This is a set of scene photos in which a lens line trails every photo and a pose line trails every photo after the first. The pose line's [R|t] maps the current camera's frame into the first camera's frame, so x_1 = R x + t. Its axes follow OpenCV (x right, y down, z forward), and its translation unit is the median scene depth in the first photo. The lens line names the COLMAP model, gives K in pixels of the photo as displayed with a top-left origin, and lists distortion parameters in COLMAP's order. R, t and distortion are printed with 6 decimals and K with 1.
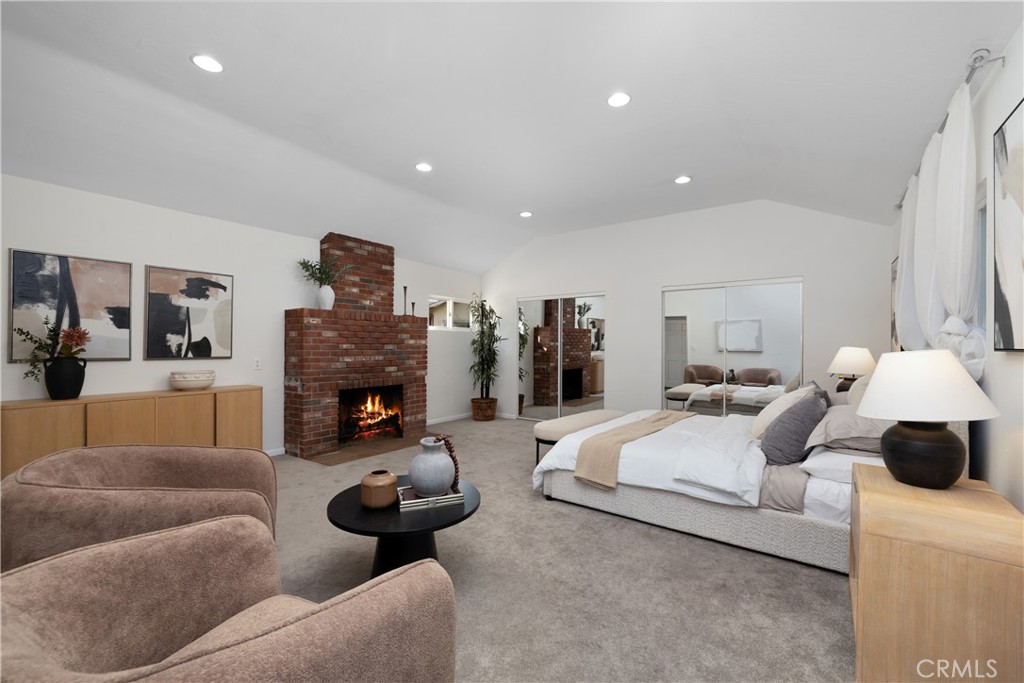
lens RADIAL K [[423.0, 0, 512.0], [0, 423.0, 341.5], [0, 0, 1]] dist [0.000215, 0.000011]
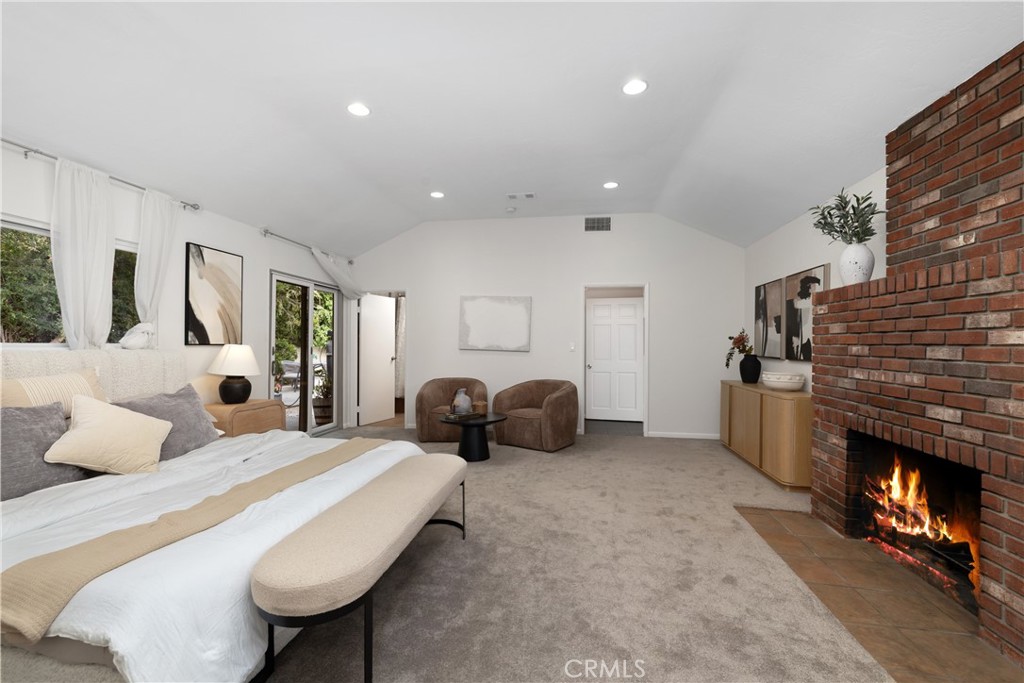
lens RADIAL K [[423.0, 0, 512.0], [0, 423.0, 341.5], [0, 0, 1]] dist [0.000215, 0.000011]
pose [[-0.890044, -0.011608, -0.455727, 0.218722], [-0.004871, 0.999861, -0.015955, 0.010773], [0.455849, -0.011981, -0.889977, 1.194586]]
